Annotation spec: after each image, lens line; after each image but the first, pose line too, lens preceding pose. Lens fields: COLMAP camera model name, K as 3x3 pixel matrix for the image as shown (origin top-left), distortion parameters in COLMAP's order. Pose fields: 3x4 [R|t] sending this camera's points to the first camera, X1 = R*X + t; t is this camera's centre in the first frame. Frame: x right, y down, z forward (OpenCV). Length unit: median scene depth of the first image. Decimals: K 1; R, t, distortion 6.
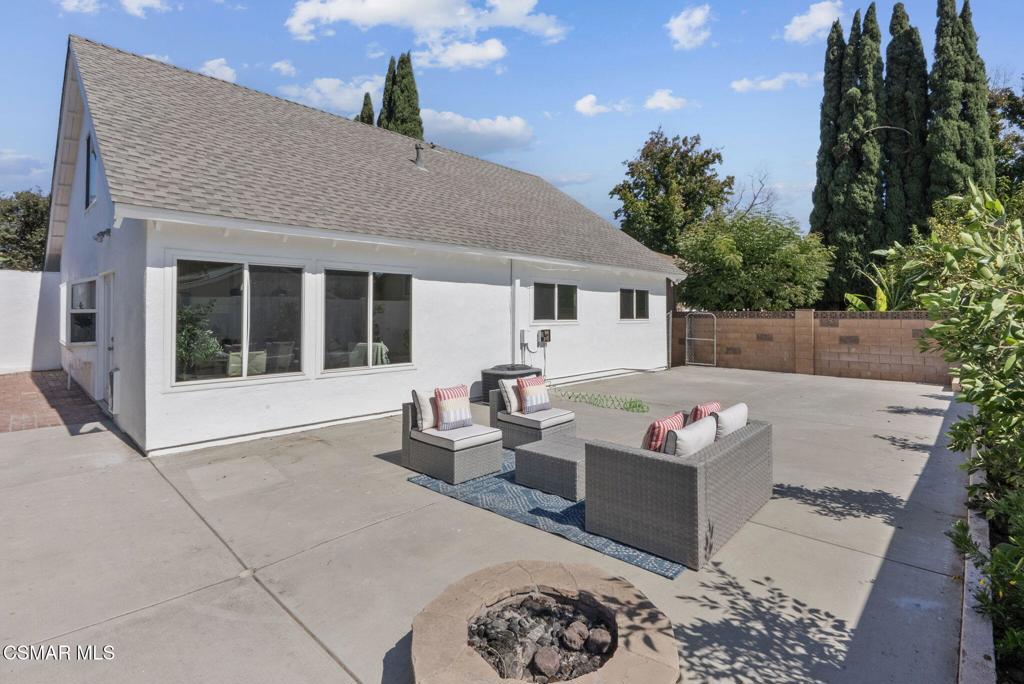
lens RADIAL K [[486.1, 0, 515.9], [0, 486.1, 297.6], [0, 0, 1]] dist [-0.000081, -0.000402]
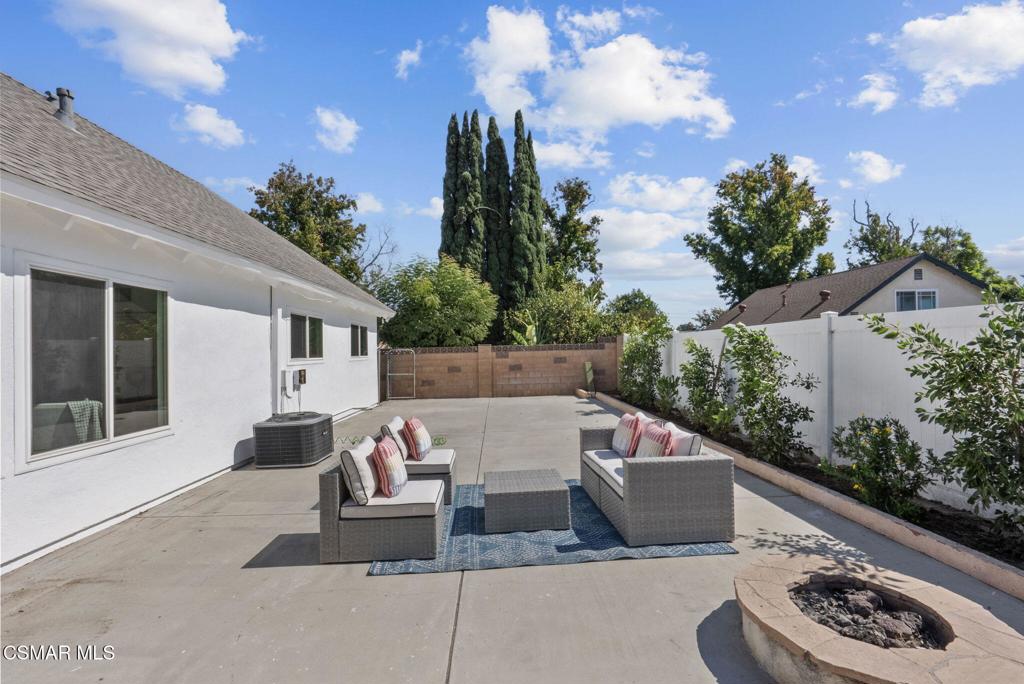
lens RADIAL K [[467.1, 0, 512.0], [0, 467.1, 342.0], [0, 0, 1]] dist [-0.000649, 0.000204]
pose [[0.696844, -0.005100, 0.717205, -0.185822], [0.000681, 0.999979, 0.006449, 0.009292], [-0.717223, -0.004006, 0.696833, 0.121900]]
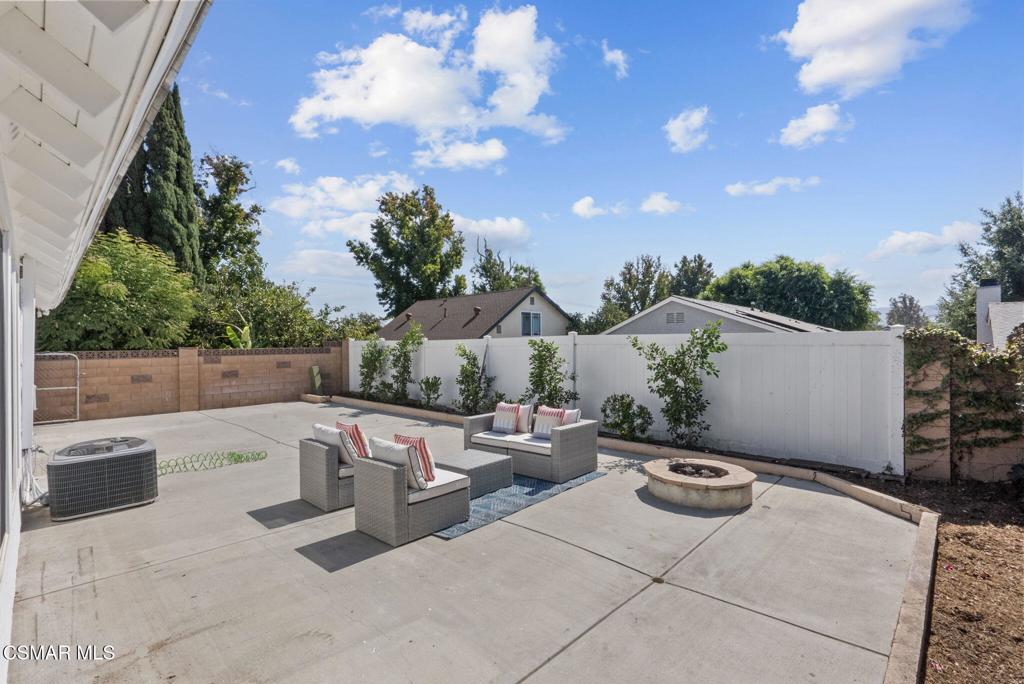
lens RADIAL K [[470.3, 0, 512.0], [0, 470.3, 342.0], [0, 0, 1]] dist [0.003681, 0.000475]
pose [[0.008284, 0.004460, 0.999956, -0.357900], [-0.017684, 0.999834, -0.004312, 0.004123], [-0.999809, -0.017647, 0.008361, 0.289353]]
